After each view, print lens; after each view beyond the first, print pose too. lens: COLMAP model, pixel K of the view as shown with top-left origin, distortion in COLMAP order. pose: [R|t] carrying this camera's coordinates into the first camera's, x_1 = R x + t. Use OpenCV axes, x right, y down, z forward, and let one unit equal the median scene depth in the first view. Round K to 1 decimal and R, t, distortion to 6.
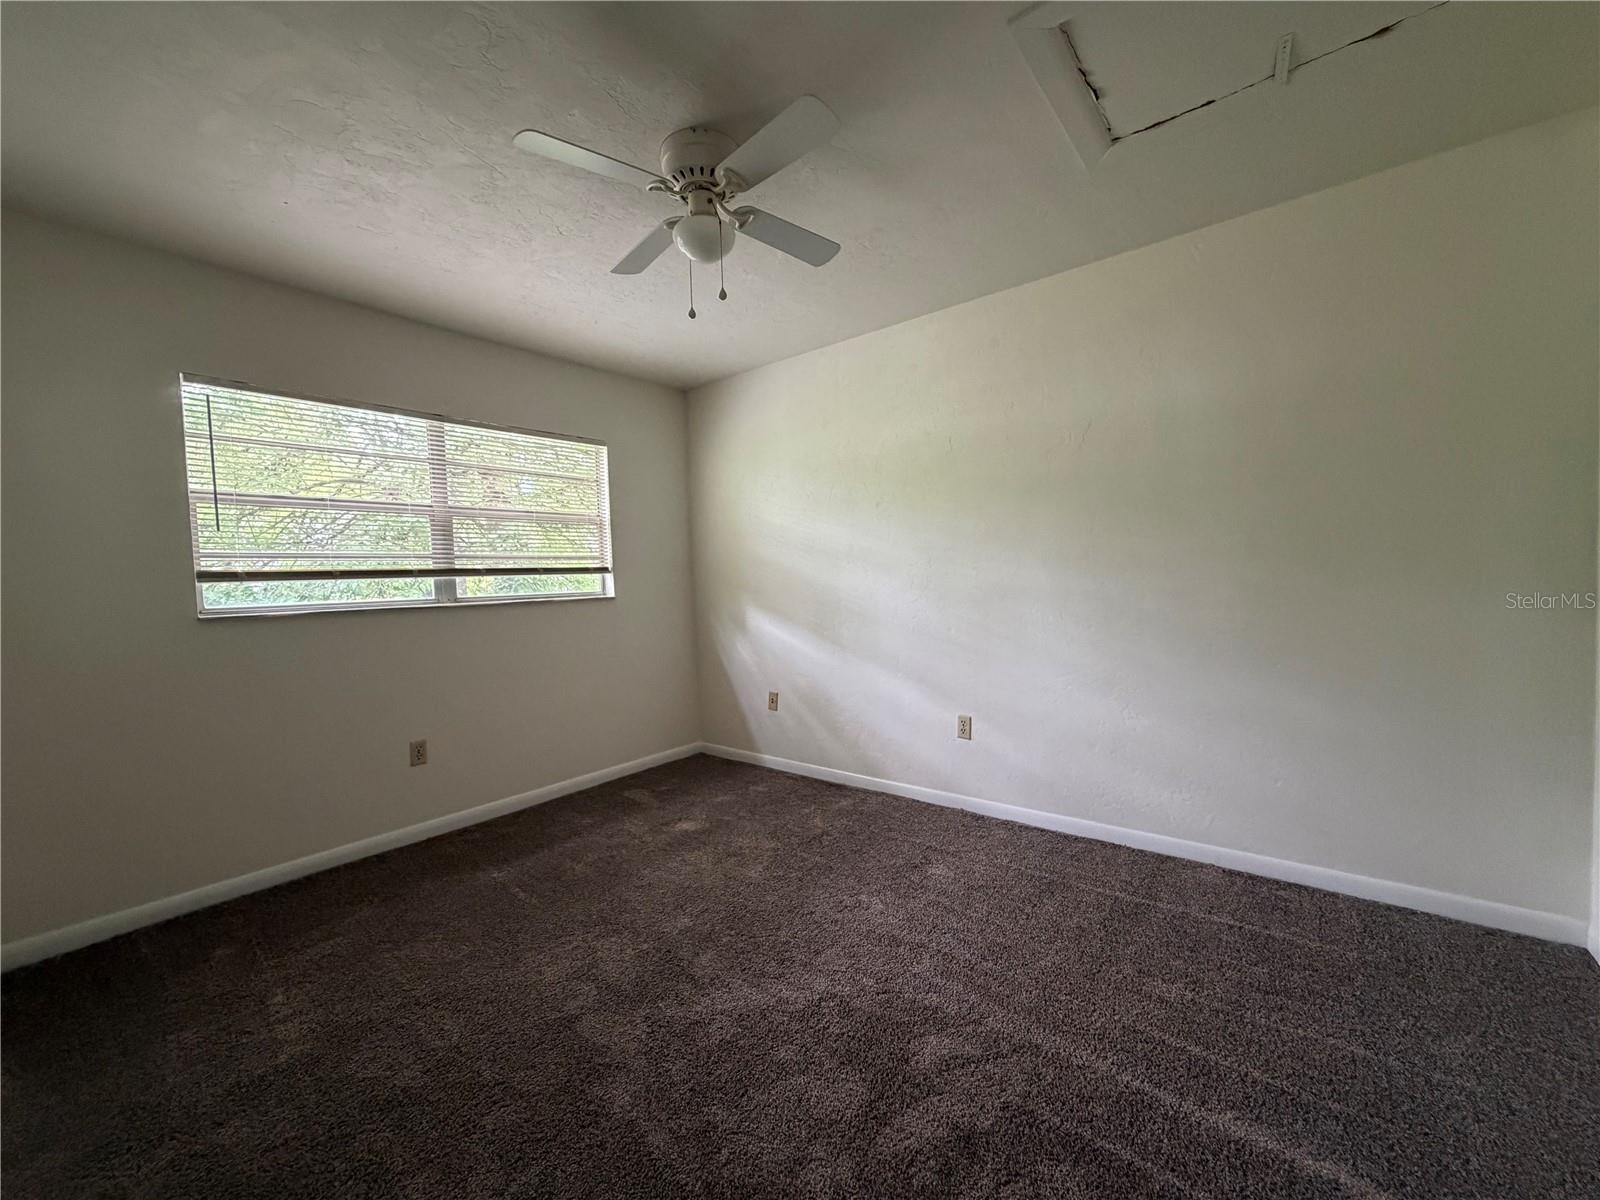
lens RADIAL K [[638.2, 0, 793.7], [0, 638.2, 603.2], [0, 0, 1]] dist [-0.003302, 0.000340]
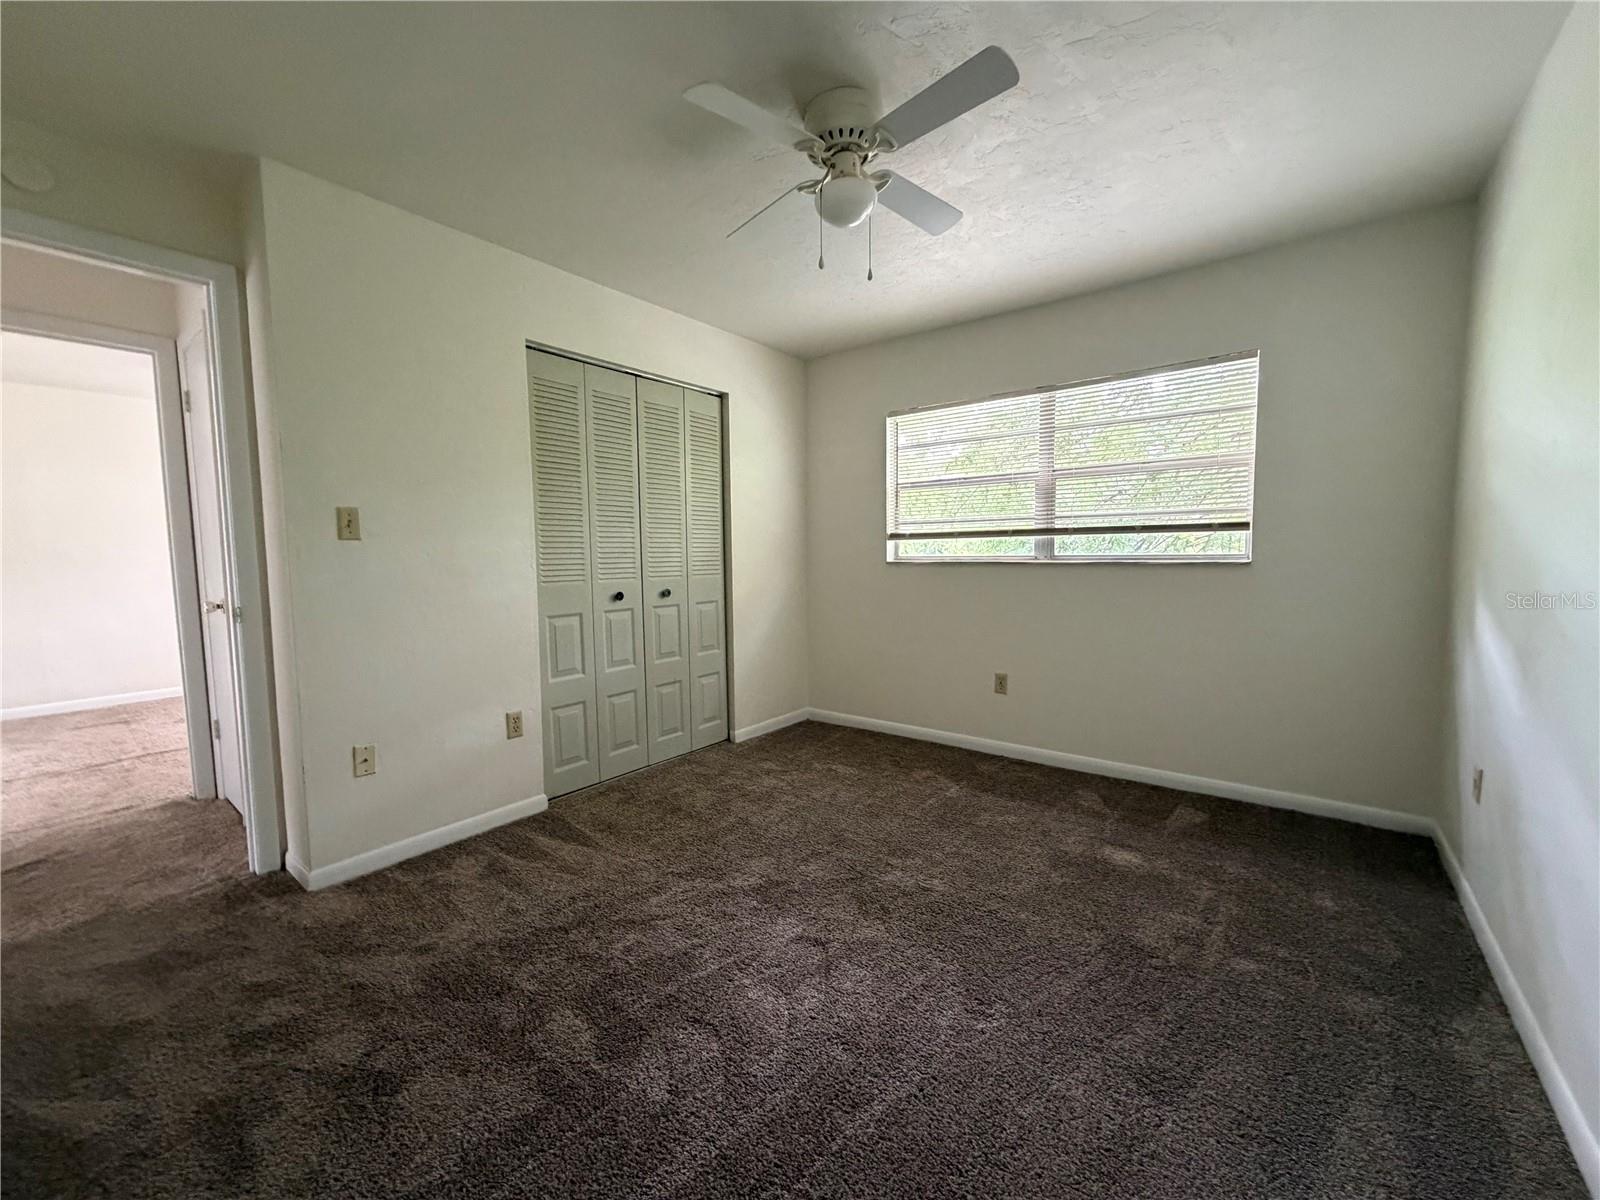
lens RADIAL K [[638.2, 0, 793.7], [0, 638.2, 603.2], [0, 0, 1]] dist [-0.003302, 0.000340]
pose [[0.008010, 0.112185, -0.993655, 0.549082], [-0.026681, 0.993357, 0.111937, -0.037397], [0.999612, 0.025615, 0.010950, 0.554394]]
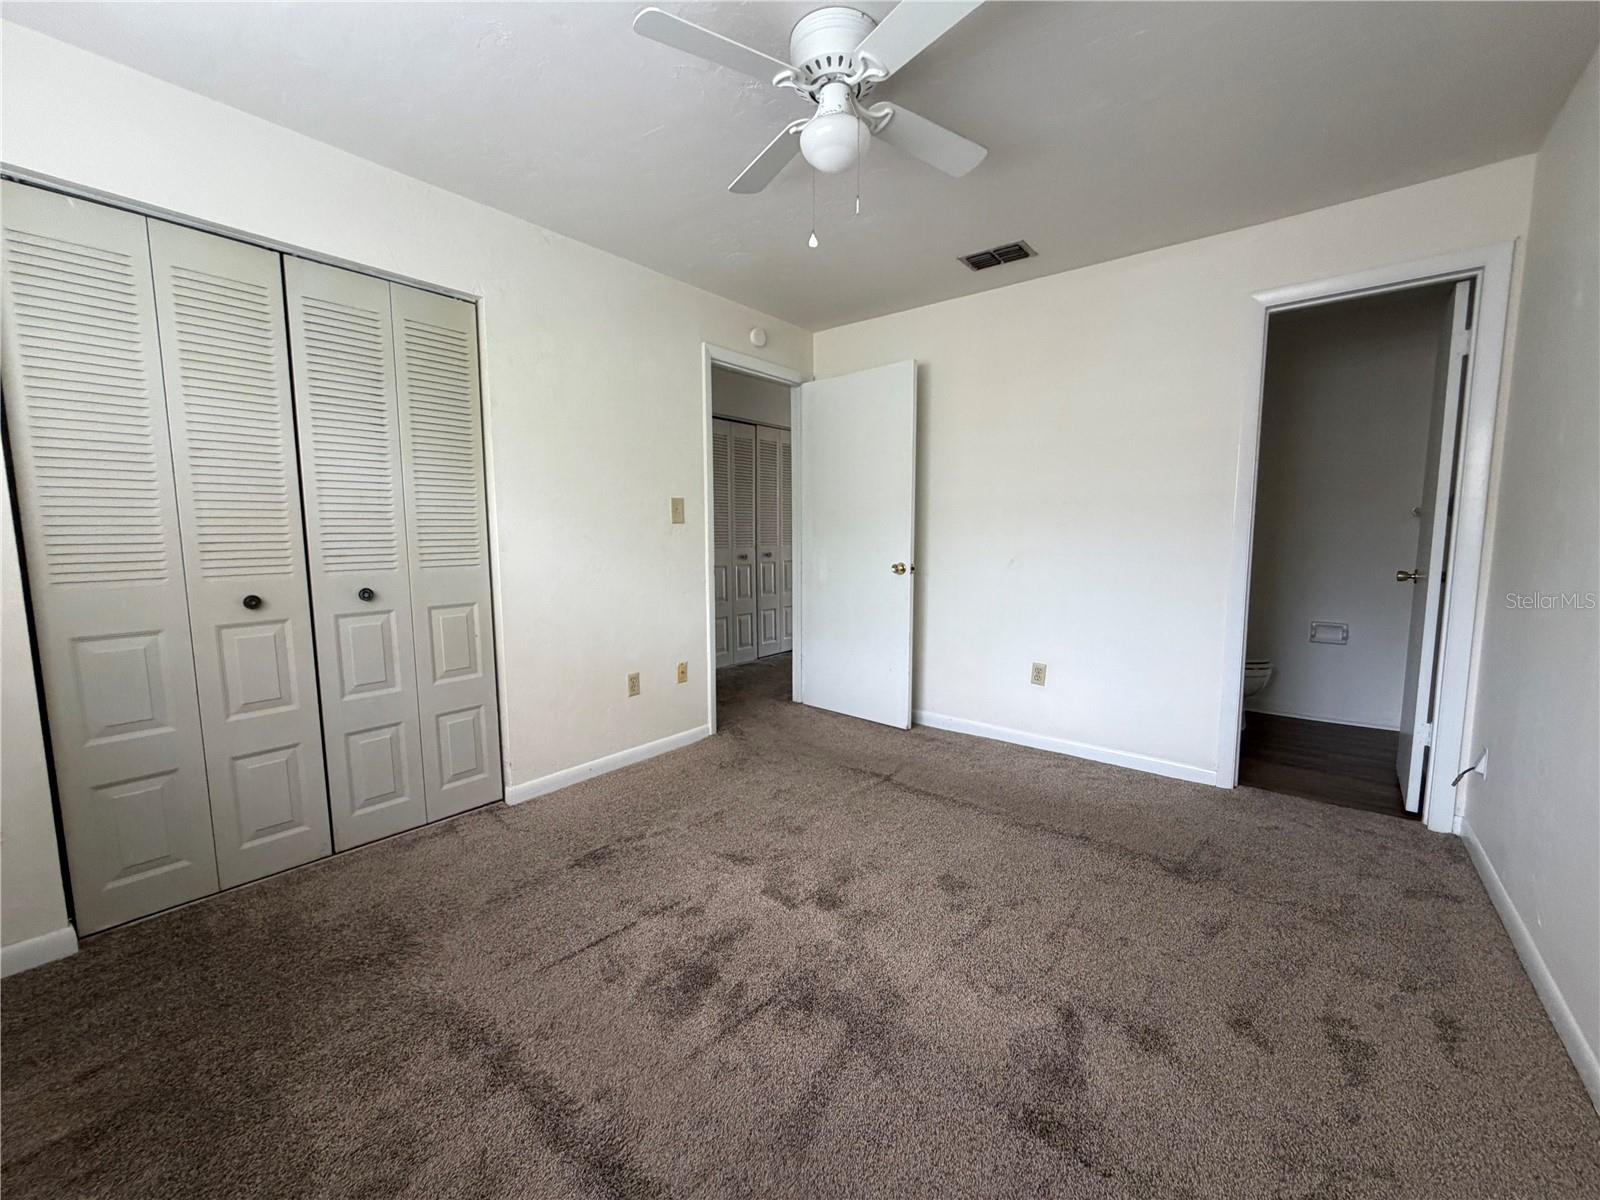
lens RADIAL K [[636.9, 0, 794.1], [0, 636.9, 604.2], [0, 0, 1]] dist [0.001349, 0.000219]
pose [[-0.029894, 0.143020, -0.989268, 0.499599], [-0.027491, 0.989219, 0.143843, -0.036735], [0.999175, 0.031496, -0.025640, 0.592806]]
